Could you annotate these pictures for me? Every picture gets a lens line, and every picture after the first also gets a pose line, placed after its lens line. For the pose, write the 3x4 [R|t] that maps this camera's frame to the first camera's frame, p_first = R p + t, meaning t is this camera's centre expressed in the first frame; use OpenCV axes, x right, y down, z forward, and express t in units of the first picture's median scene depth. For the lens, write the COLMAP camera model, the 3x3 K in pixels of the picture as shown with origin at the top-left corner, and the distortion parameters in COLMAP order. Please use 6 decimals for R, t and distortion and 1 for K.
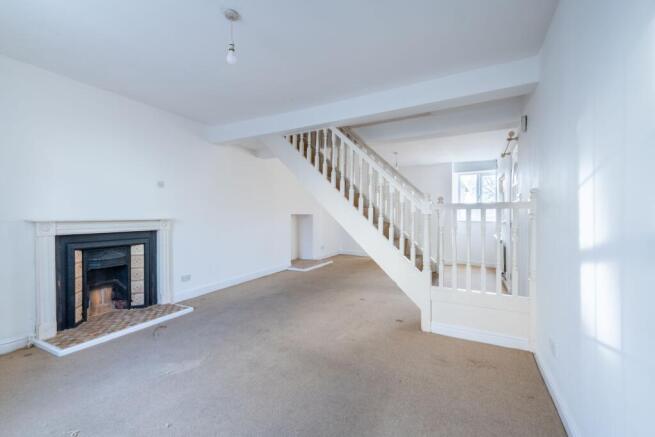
lens RADIAL K [[292.0, 0, 327.5], [0, 292.0, 218.5], [0, 0, 1]] dist [0.027936, 0.000051]
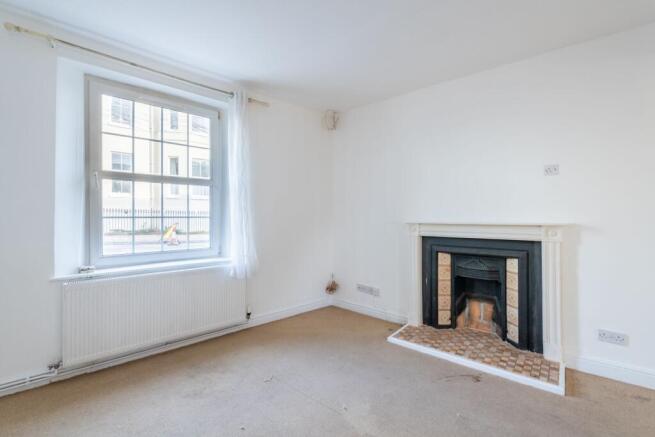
lens RADIAL K [[292.0, 0, 327.5], [0, 292.0, 218.5], [0, 0, 1]] dist [0.027936, 0.000051]
pose [[-0.221483, 0.003234, -0.975159, 0.188221], [-0.010735, 0.999926, 0.005755, -0.009689], [0.975105, 0.011743, -0.221432, 0.761419]]
